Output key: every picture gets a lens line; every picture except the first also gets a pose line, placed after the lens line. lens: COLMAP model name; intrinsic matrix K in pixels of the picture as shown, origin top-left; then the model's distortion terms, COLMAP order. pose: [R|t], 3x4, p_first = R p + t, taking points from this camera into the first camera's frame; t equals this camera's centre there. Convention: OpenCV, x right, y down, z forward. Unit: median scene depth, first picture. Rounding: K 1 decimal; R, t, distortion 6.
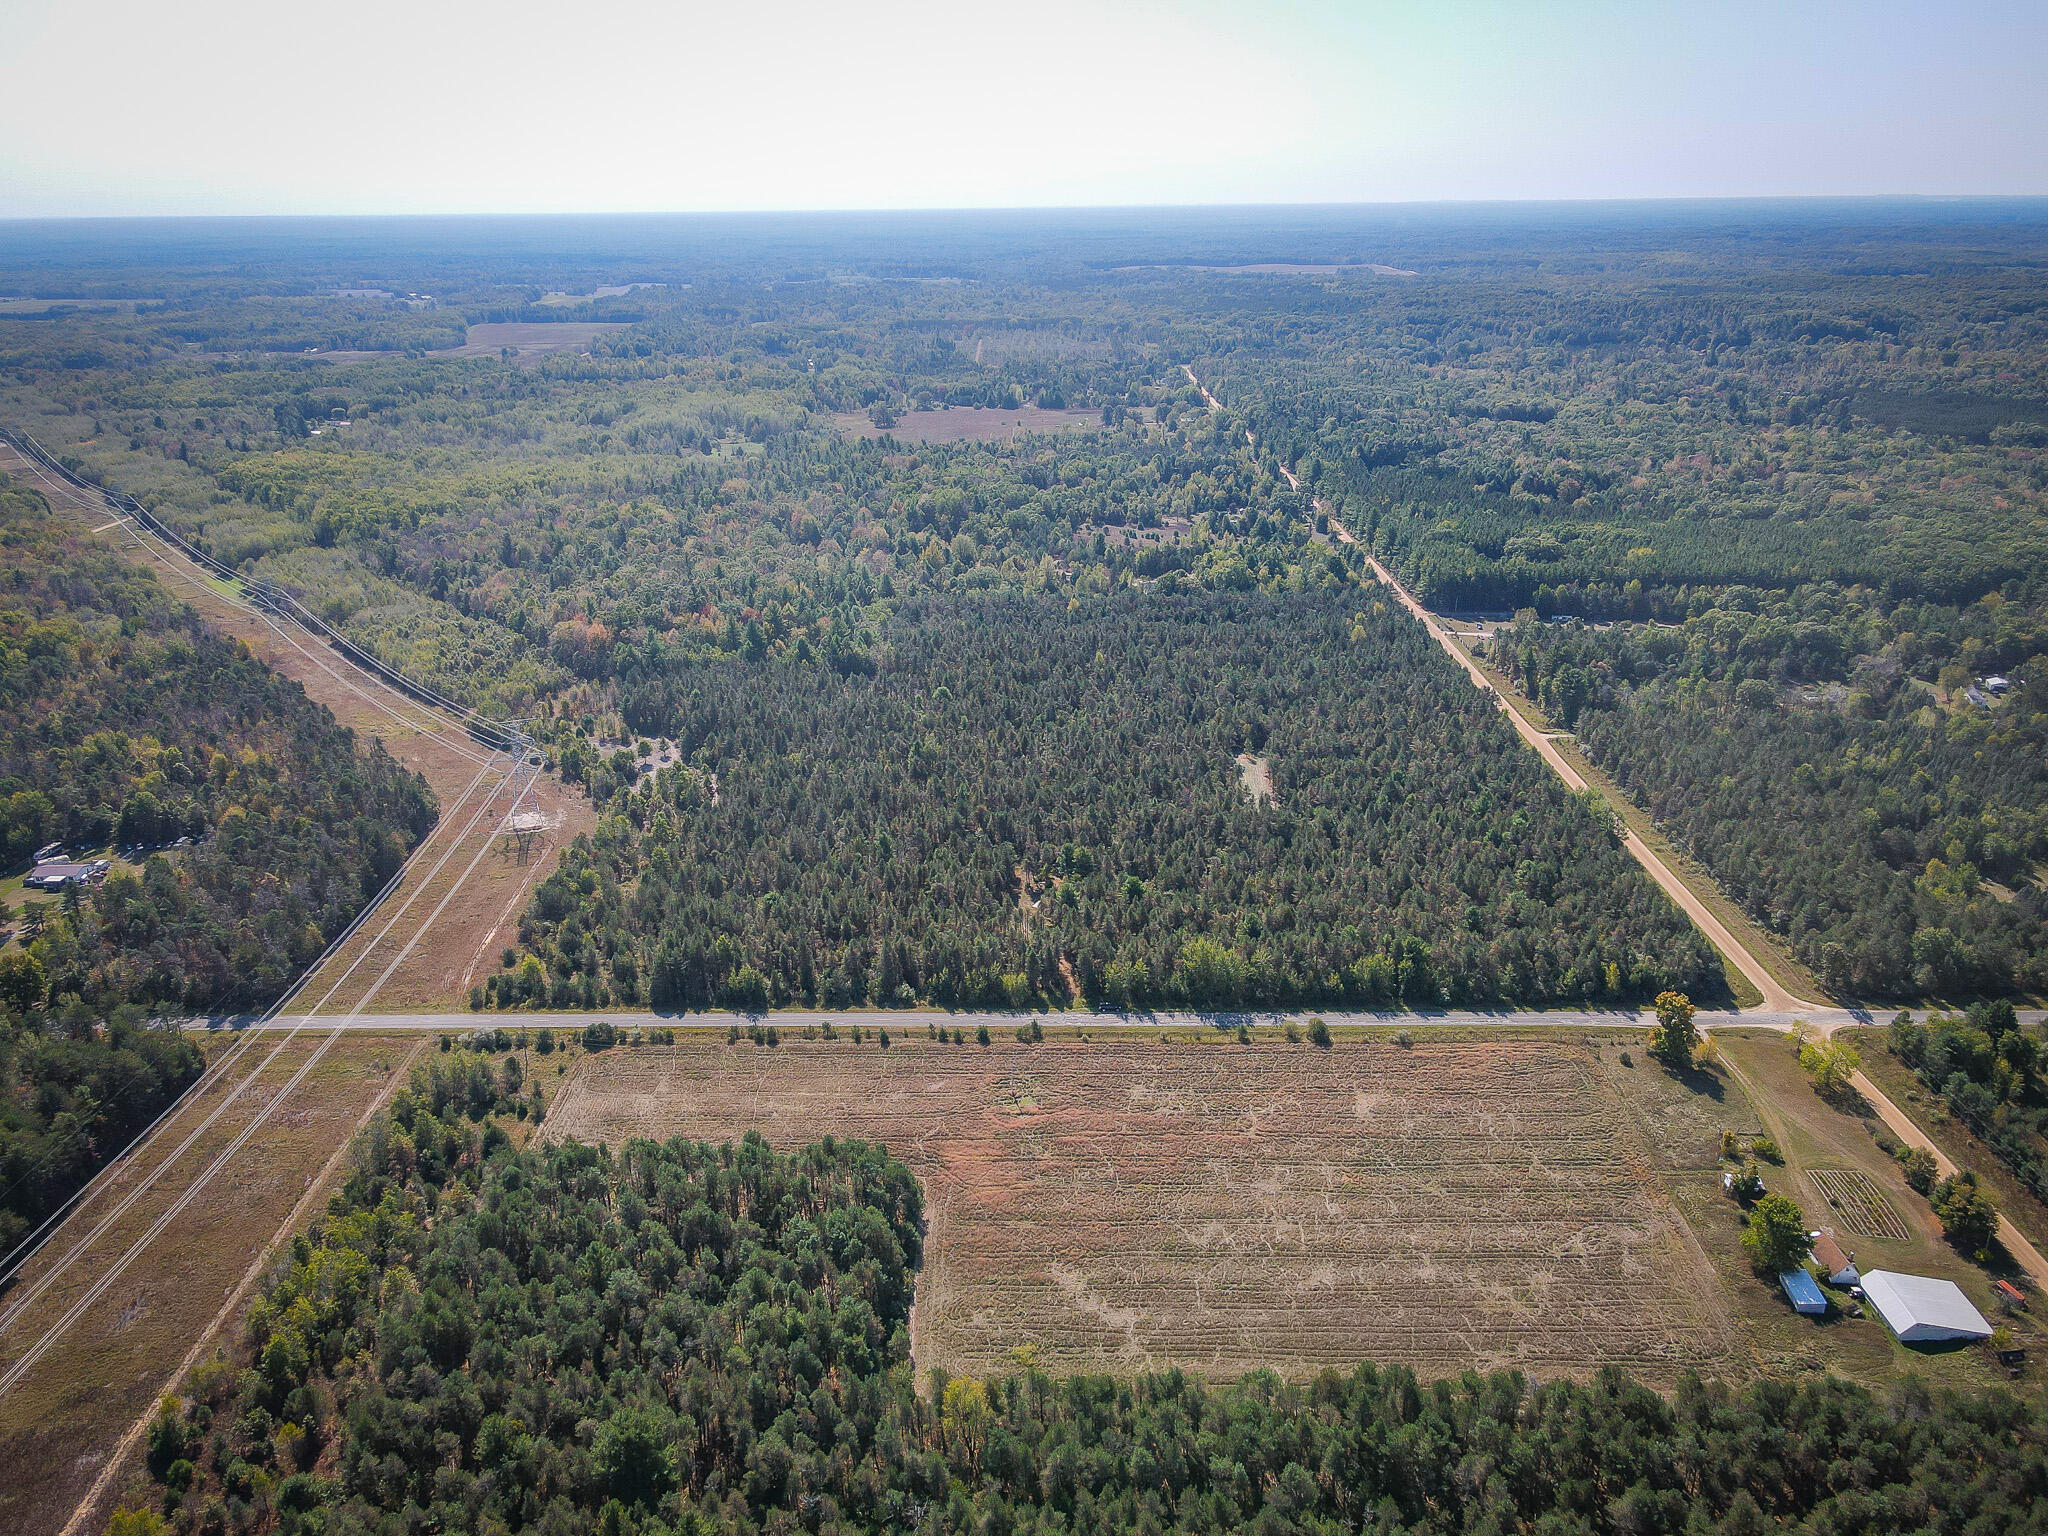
lens RADIAL K [[1498.1, 0, 1019.2], [0, 1498.1, 771.5], [0, 0, 1]] dist [-0.008719, 0.049705]
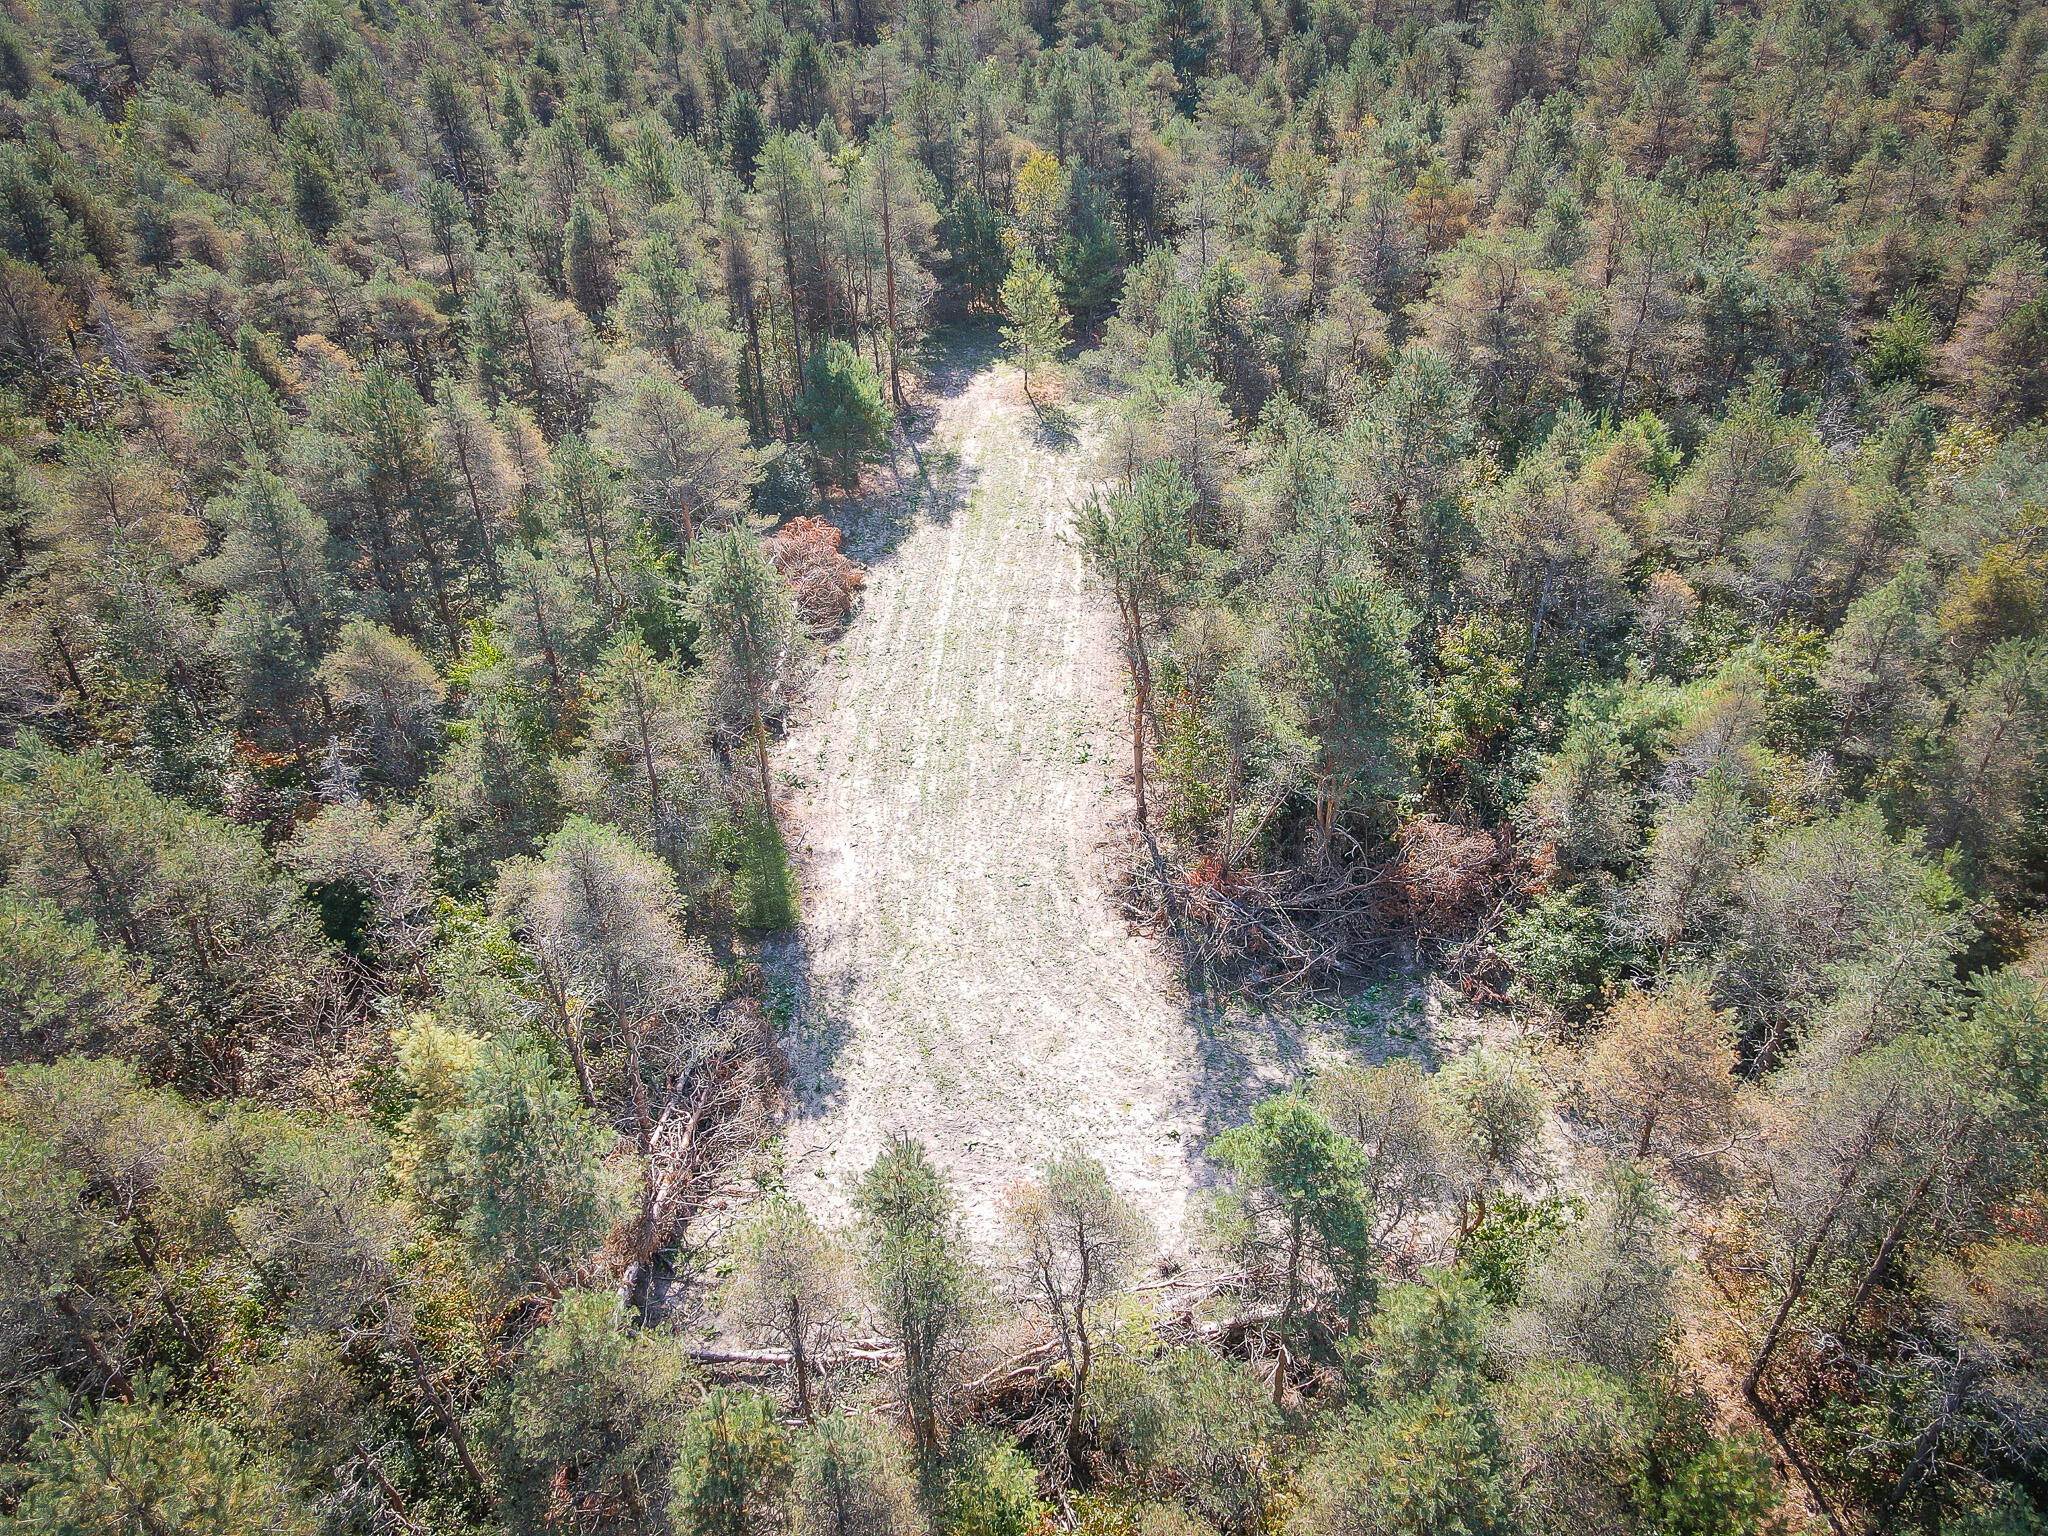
lens RADIAL K [[1497.3, 0, 1019.0], [0, 1497.3, 767.6], [0, 0, 1]] dist [0.016942, -0.000791]
pose [[0.999954, -0.006427, 0.007184, 0.141635], [0.004091, 0.957808, 0.287378, -0.014955], [-0.008728, -0.287336, 0.957790, 0.798786]]
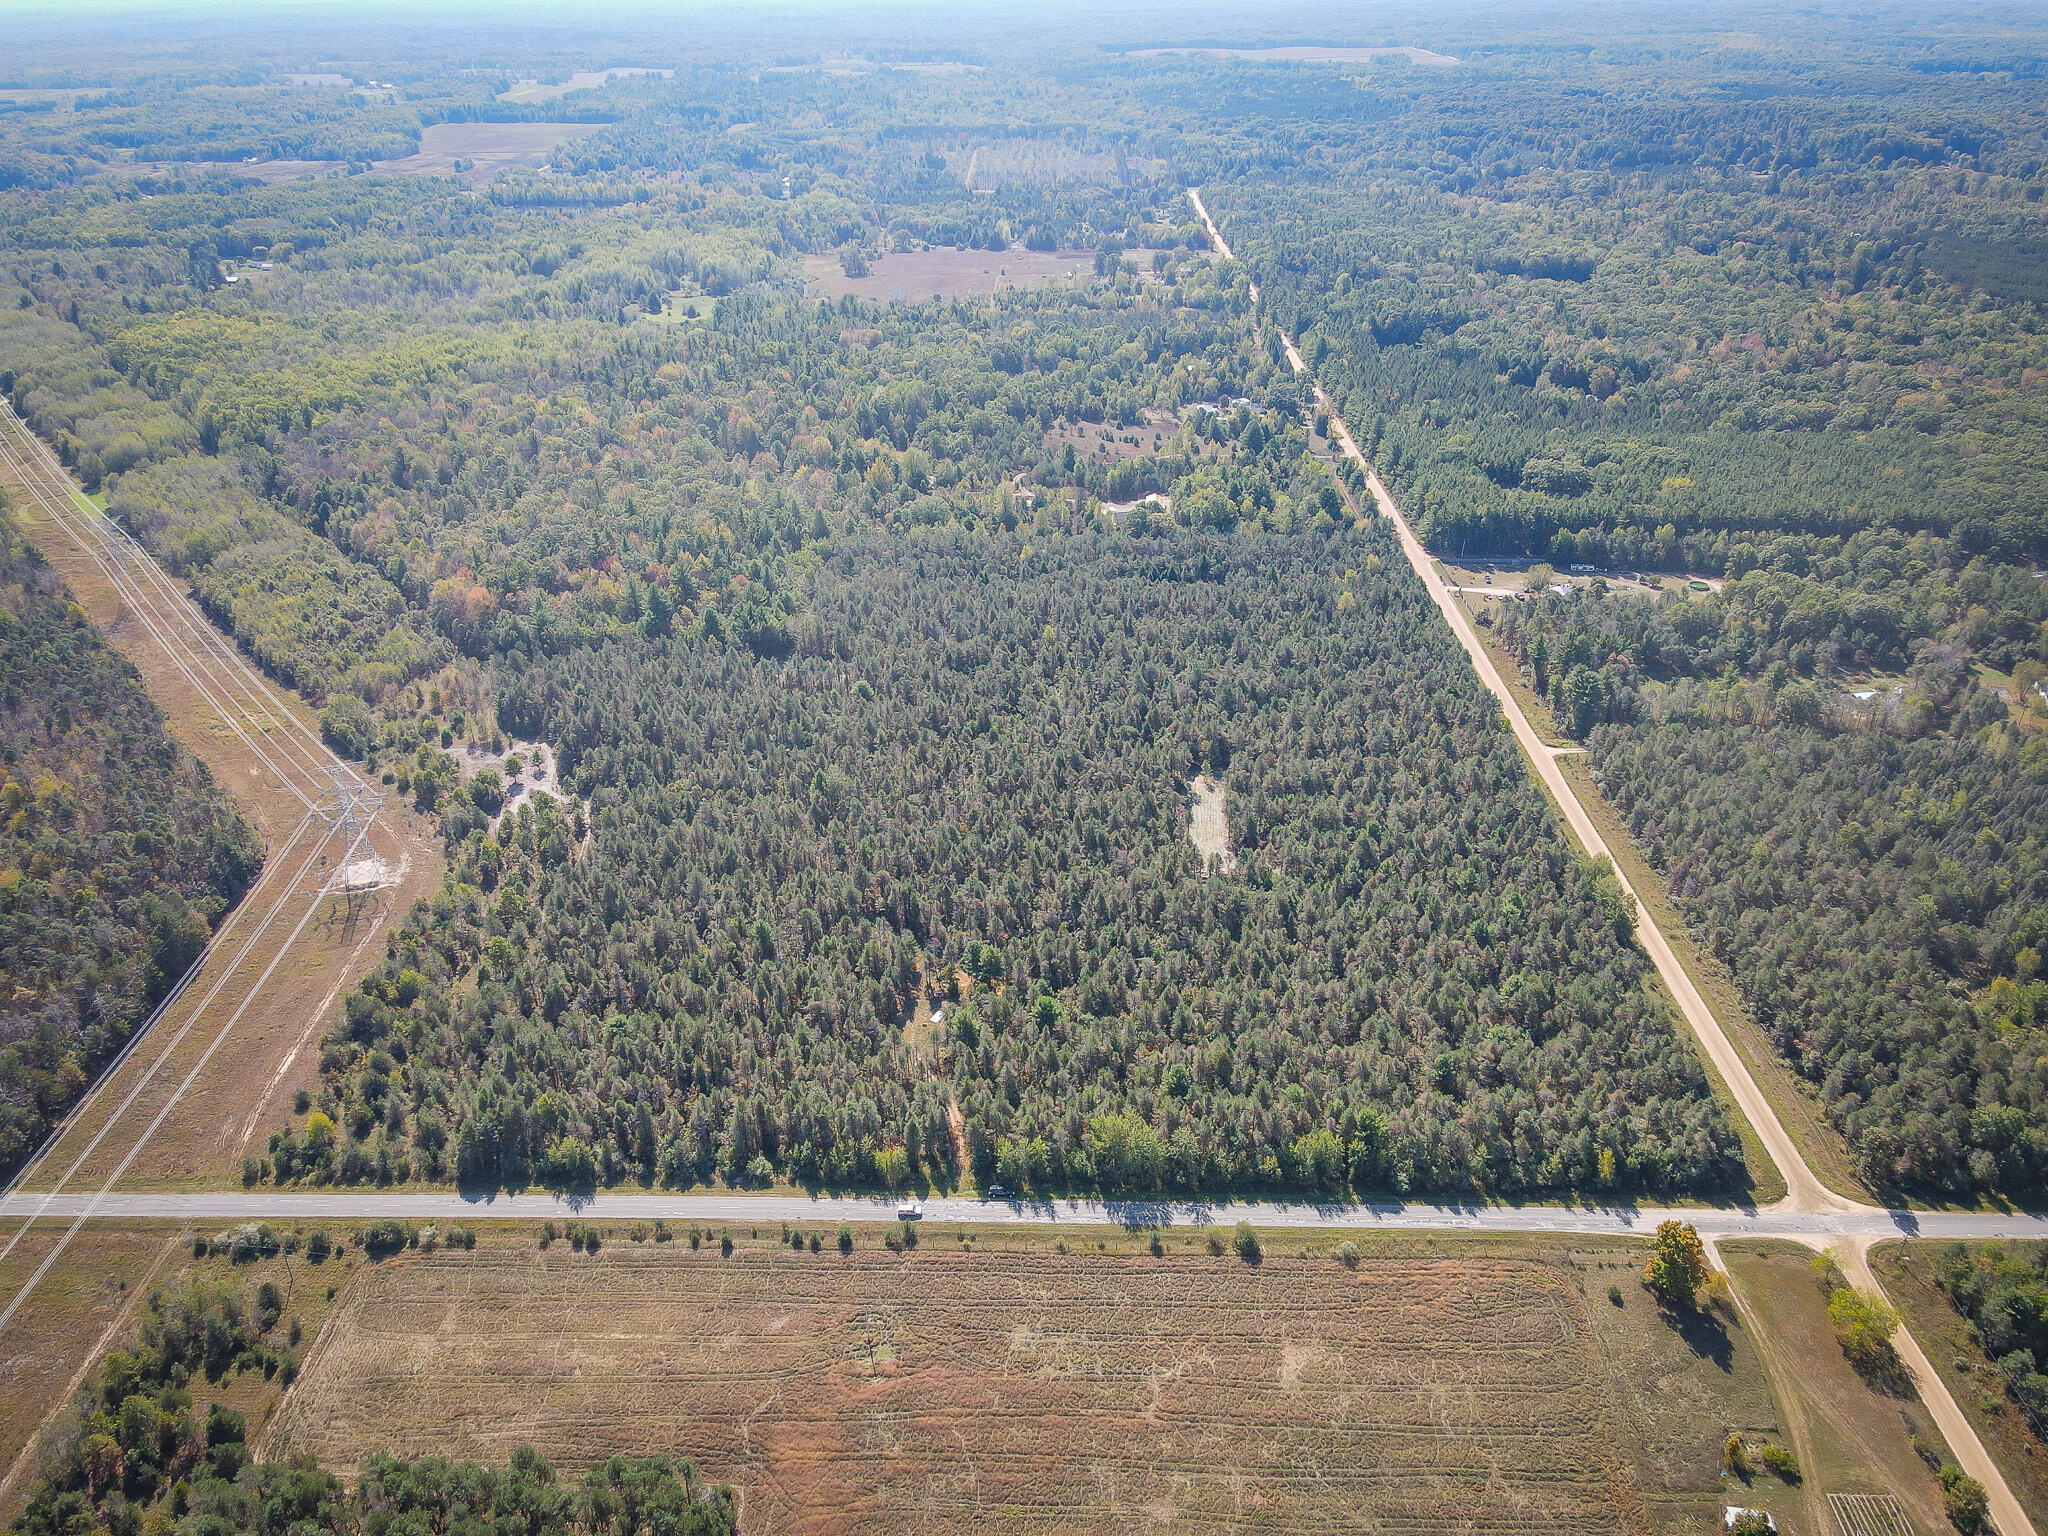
lens RADIAL K [[1497.3, 0, 1019.0], [0, 1497.3, 767.6], [0, 0, 1]] dist [0.016942, -0.000791]
pose [[0.999917, 0.008223, -0.009959, 0.049652], [-0.006857, 0.991467, 0.130178, -0.121829], [0.010944, -0.130099, 0.991441, 0.128547]]
